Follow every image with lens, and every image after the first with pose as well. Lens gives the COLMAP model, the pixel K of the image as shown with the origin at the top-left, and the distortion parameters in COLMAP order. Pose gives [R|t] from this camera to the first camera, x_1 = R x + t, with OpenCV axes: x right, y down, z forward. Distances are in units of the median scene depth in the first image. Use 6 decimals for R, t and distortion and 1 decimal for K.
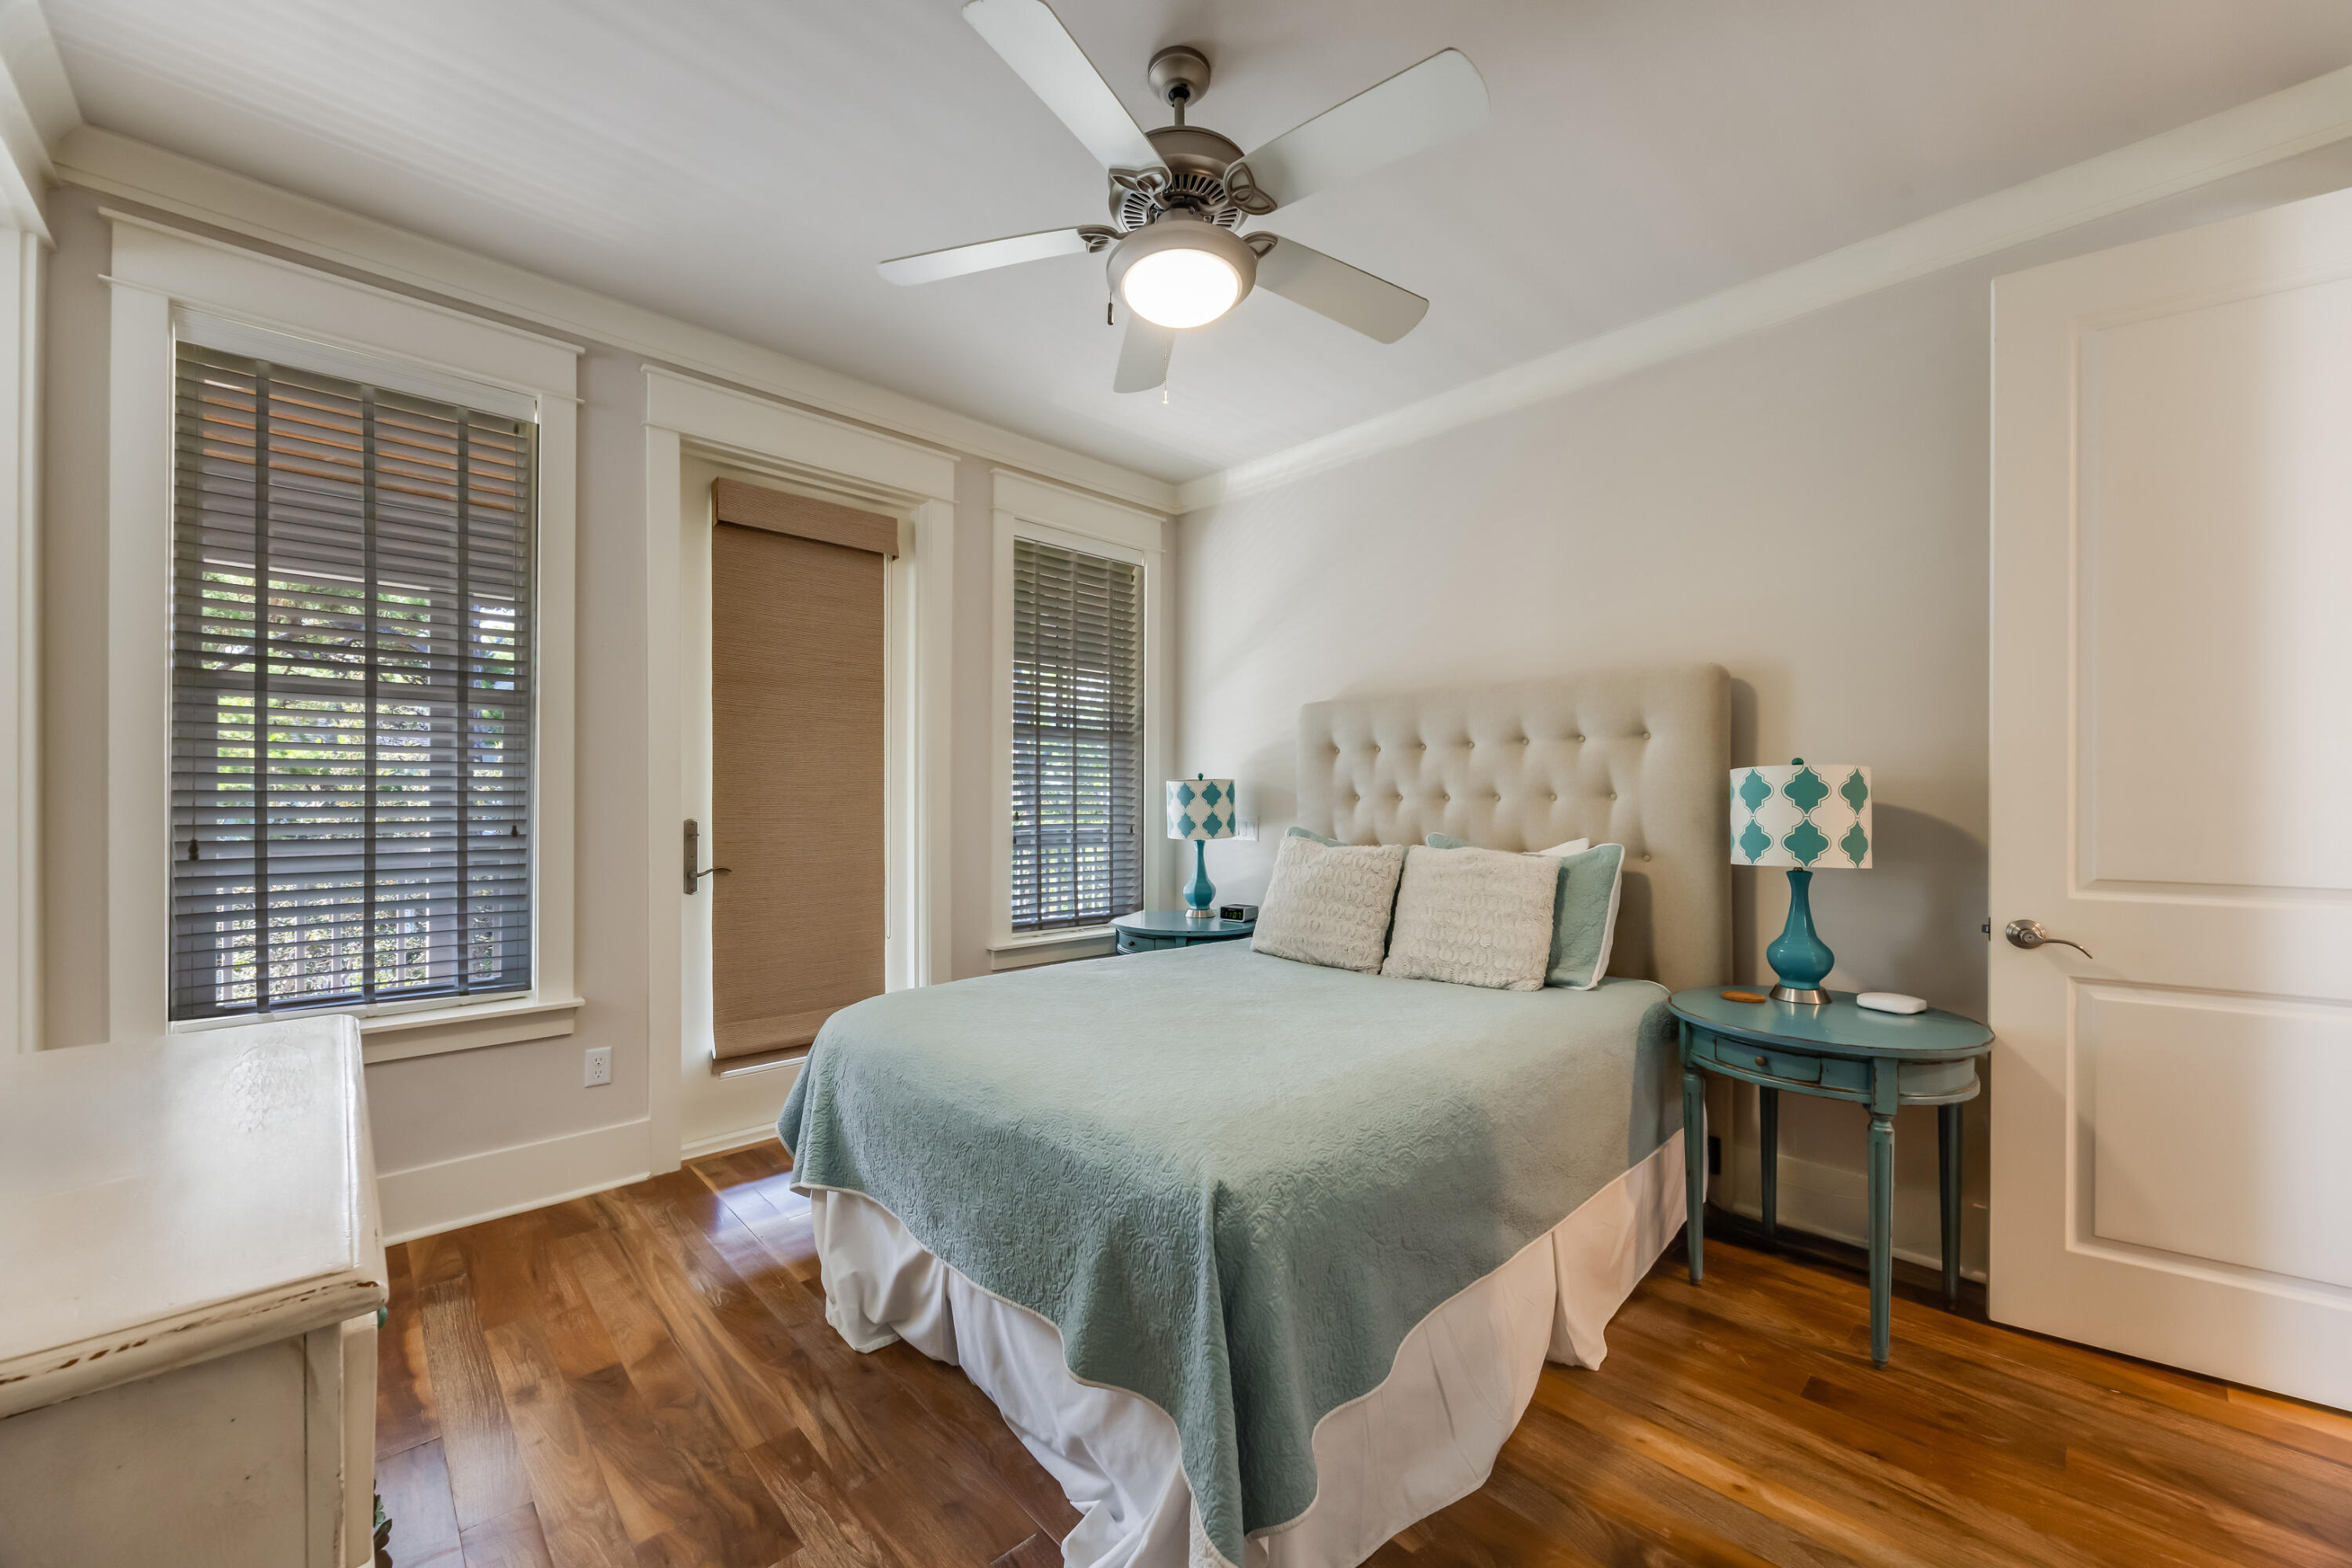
lens RADIAL K [[898.6, 0, 1191.9], [0, 898.6, 793.0], [0, 0, 1]] dist [-0.005361, 0.000028]
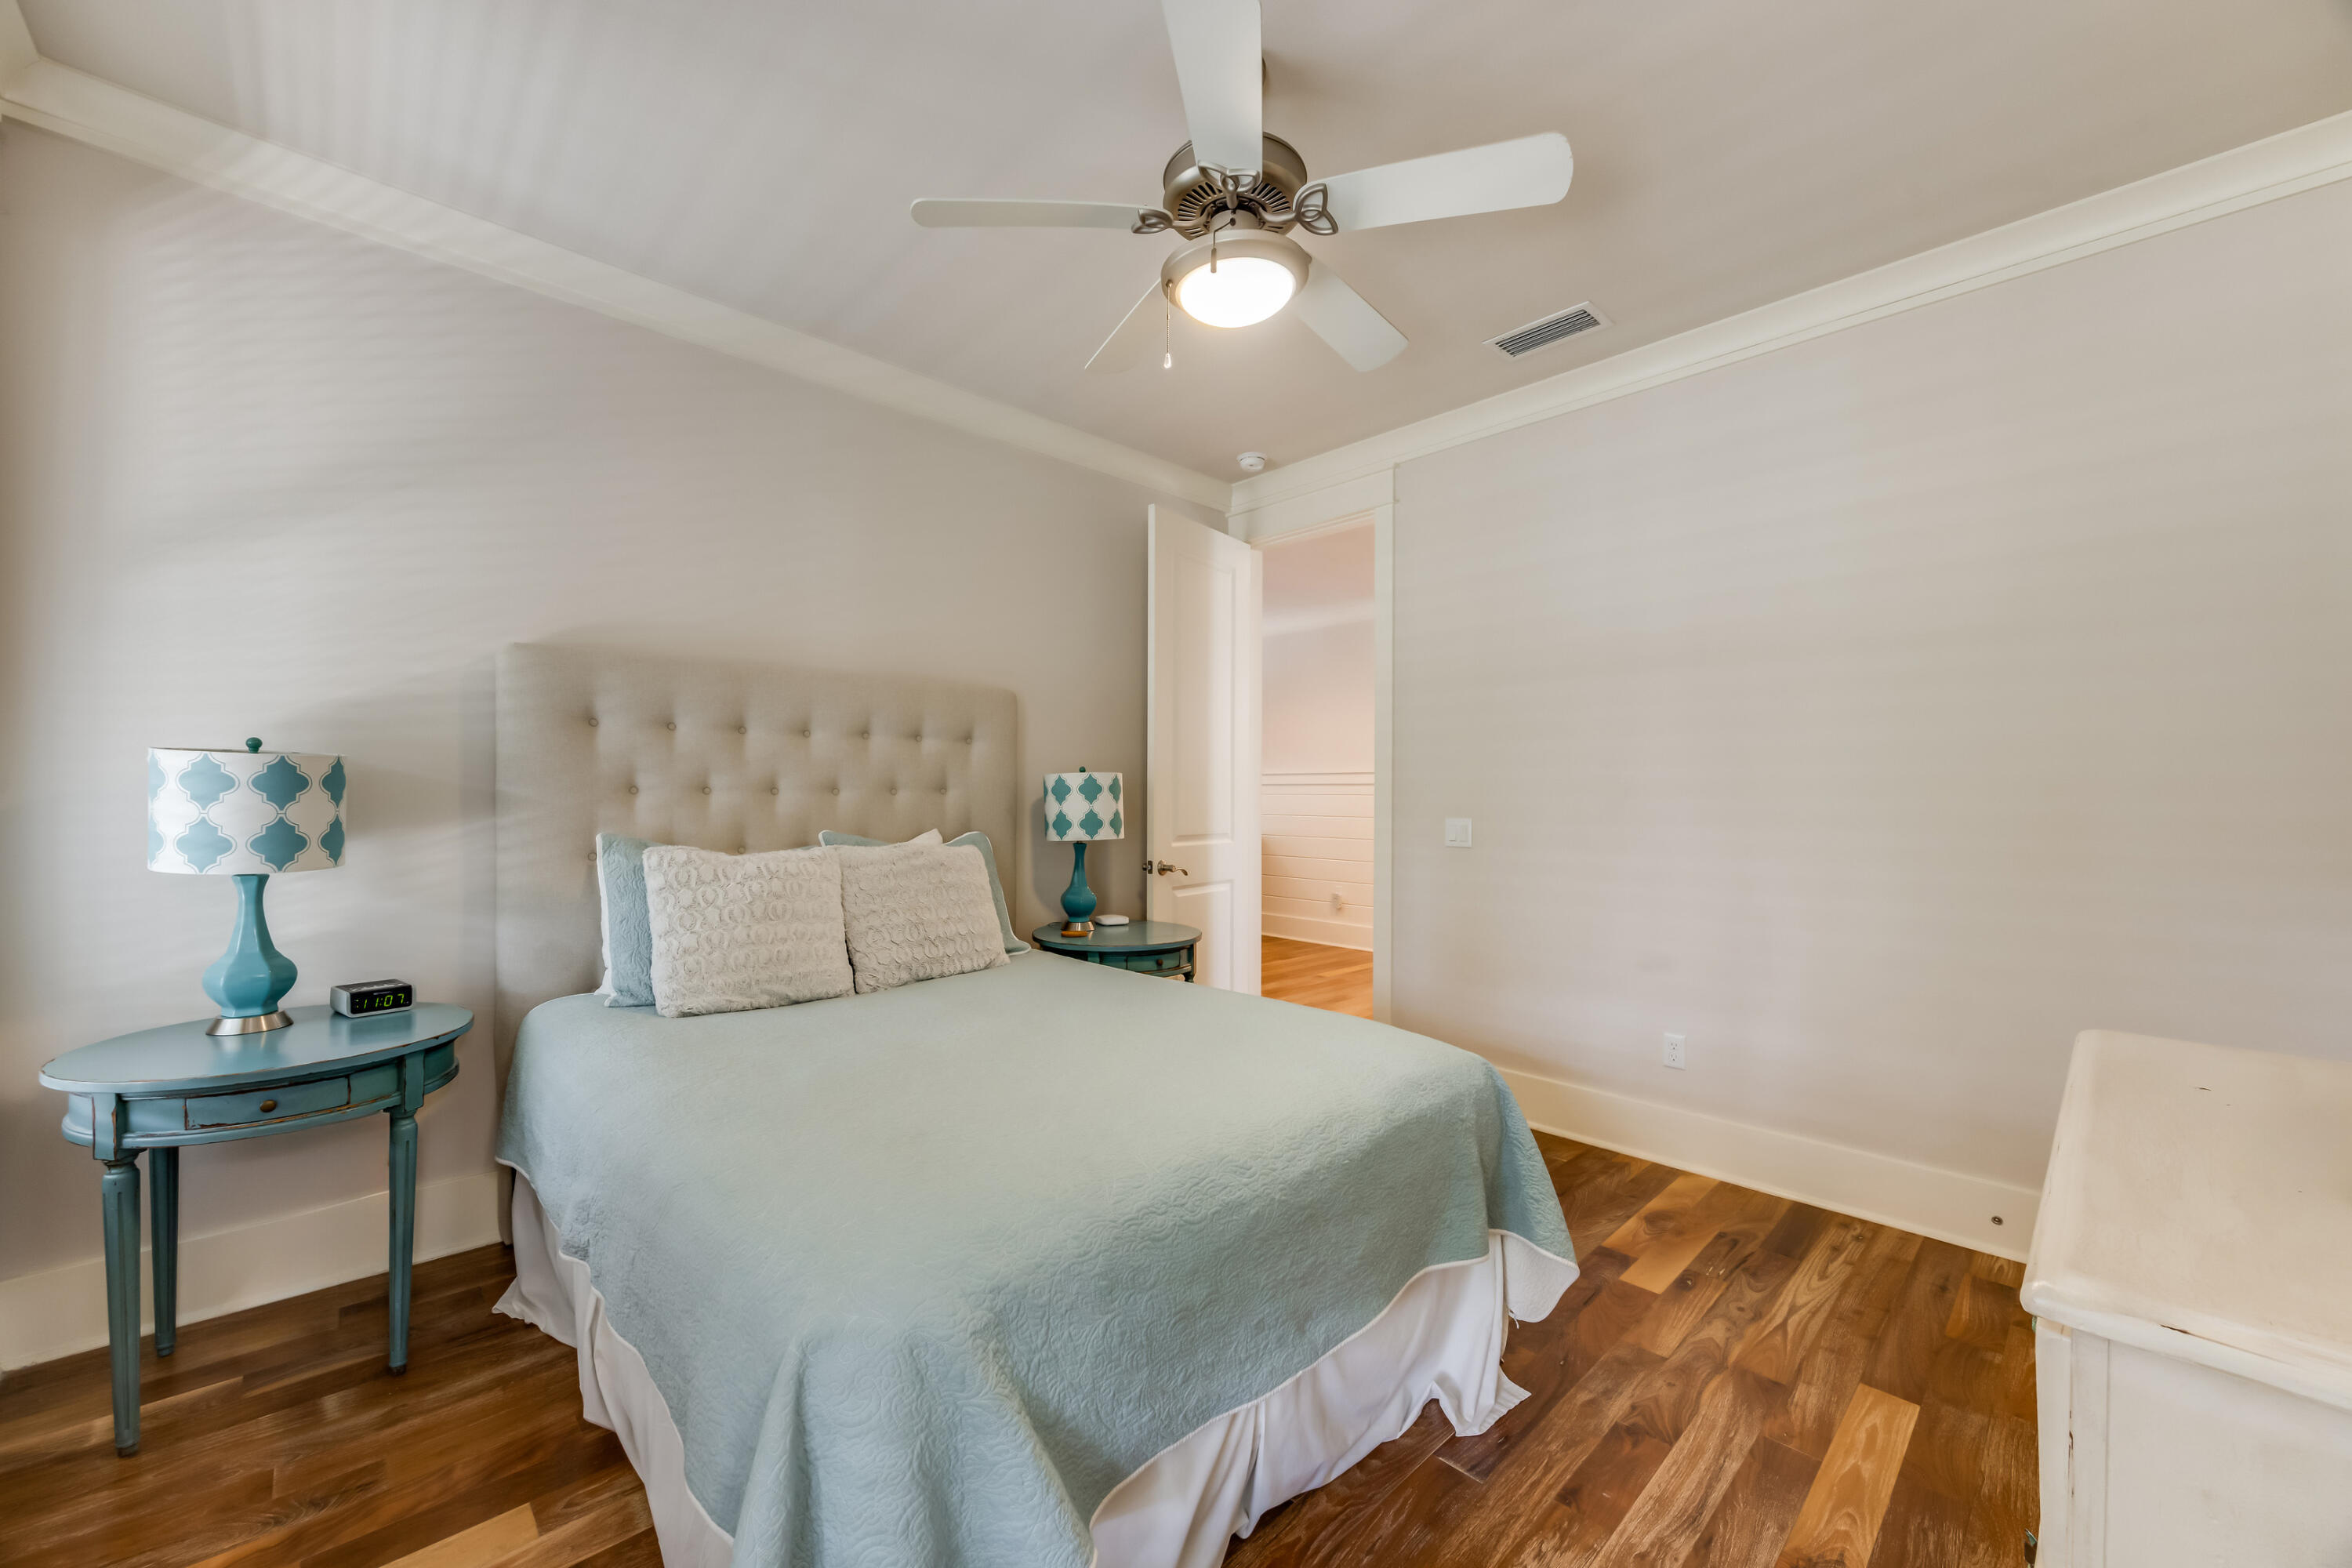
lens RADIAL K [[899.9, 0, 1166.3], [0, 899.9, 802.7], [0, 0, 1]] dist [0.010977, -0.000914]
pose [[0.018411, -0.009218, 0.999788, -0.632989], [-0.013047, 0.999870, 0.009459, 0.003086], [-0.999745, -0.013218, 0.018288, 0.651745]]
